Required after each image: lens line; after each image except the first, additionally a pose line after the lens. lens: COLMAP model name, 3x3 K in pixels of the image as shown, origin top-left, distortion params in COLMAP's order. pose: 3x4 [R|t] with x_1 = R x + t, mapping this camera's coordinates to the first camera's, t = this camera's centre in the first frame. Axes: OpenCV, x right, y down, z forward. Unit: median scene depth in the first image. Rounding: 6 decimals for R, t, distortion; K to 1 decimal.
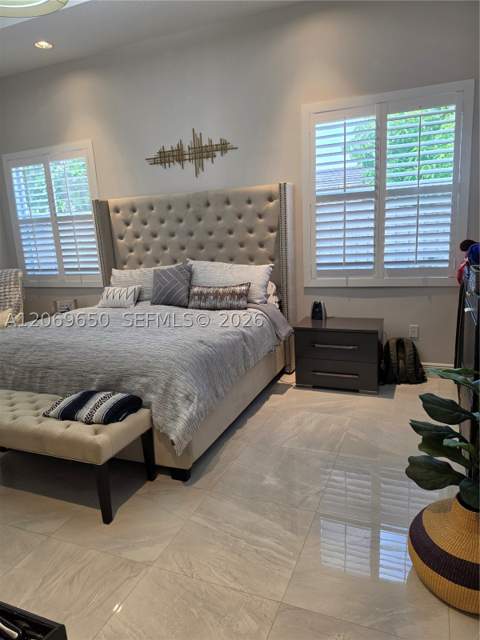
lens RADIAL K [[439.3, 0, 239.1], [0, 439.3, 317.9], [0, 0, 1]] dist [0.100780, -0.153531]
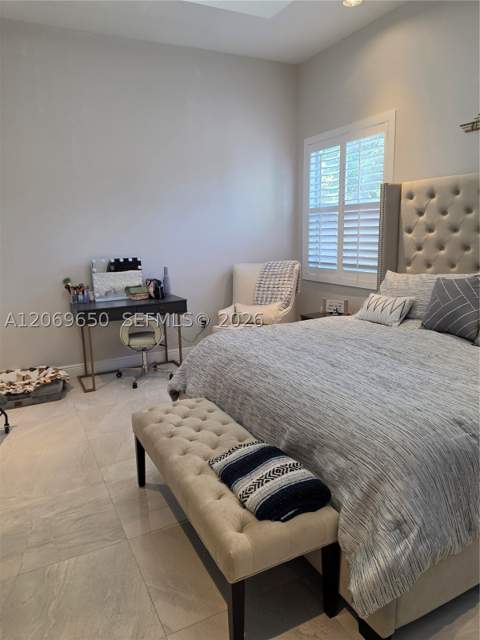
lens RADIAL K [[443.0, 0, 239.9], [0, 443.0, 311.5], [0, 0, 1]] dist [0.080018, -0.120517]
pose [[0.761820, 0.154118, -0.629189, 0.027376], [-0.146522, 0.987110, 0.064381, -0.056067], [0.631001, 0.043143, 0.774582, 0.241606]]
